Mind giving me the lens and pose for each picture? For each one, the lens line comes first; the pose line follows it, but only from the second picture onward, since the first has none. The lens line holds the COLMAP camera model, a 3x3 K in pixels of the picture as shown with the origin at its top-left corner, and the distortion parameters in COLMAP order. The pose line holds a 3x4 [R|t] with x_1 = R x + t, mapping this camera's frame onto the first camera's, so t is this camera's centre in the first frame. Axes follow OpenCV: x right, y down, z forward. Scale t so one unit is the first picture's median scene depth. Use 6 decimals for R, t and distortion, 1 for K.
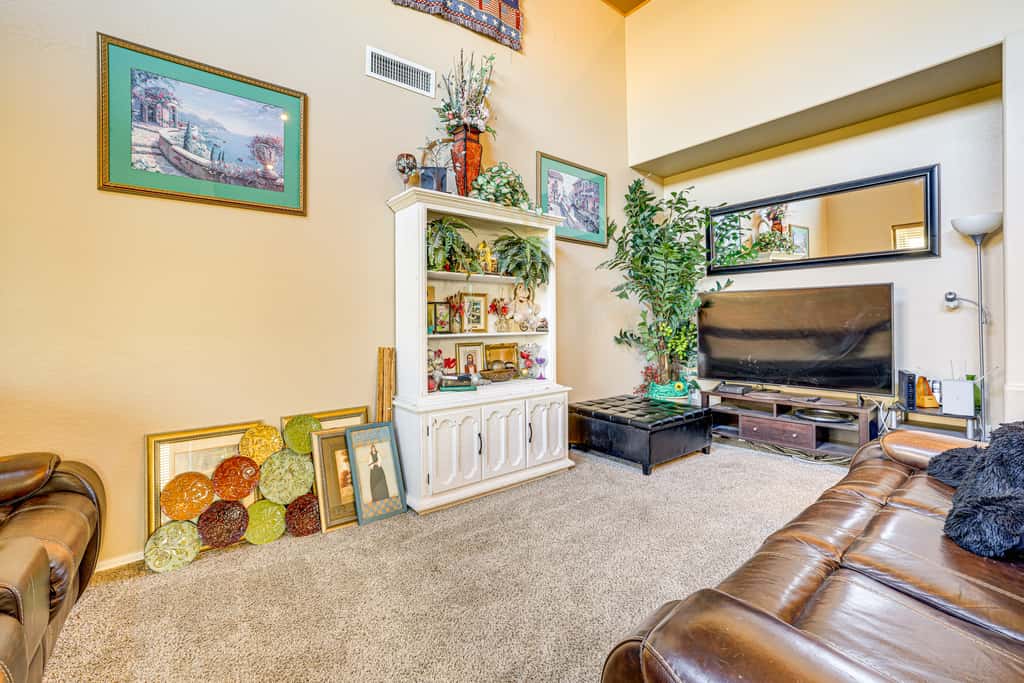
lens RADIAL K [[451.7, 0, 512.8], [0, 451.7, 323.2], [0, 0, 1]] dist [0.003230, 0.000430]
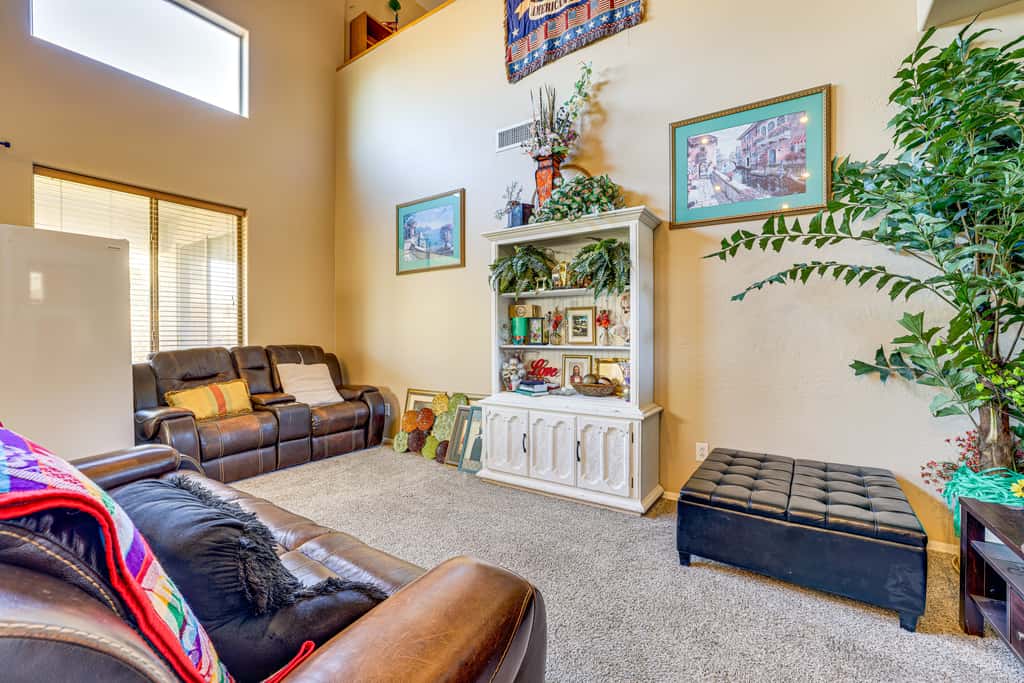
lens RADIAL K [[441.4, 0, 526.8], [0, 441.4, 345.8], [0, 0, 1]] dist [-0.001983, -0.000054]
pose [[0.311182, 0.025238, -0.950015, 0.864764], [-0.000229, 0.999649, 0.026481, -0.004383], [0.950350, -0.008023, 0.311079, 0.594302]]
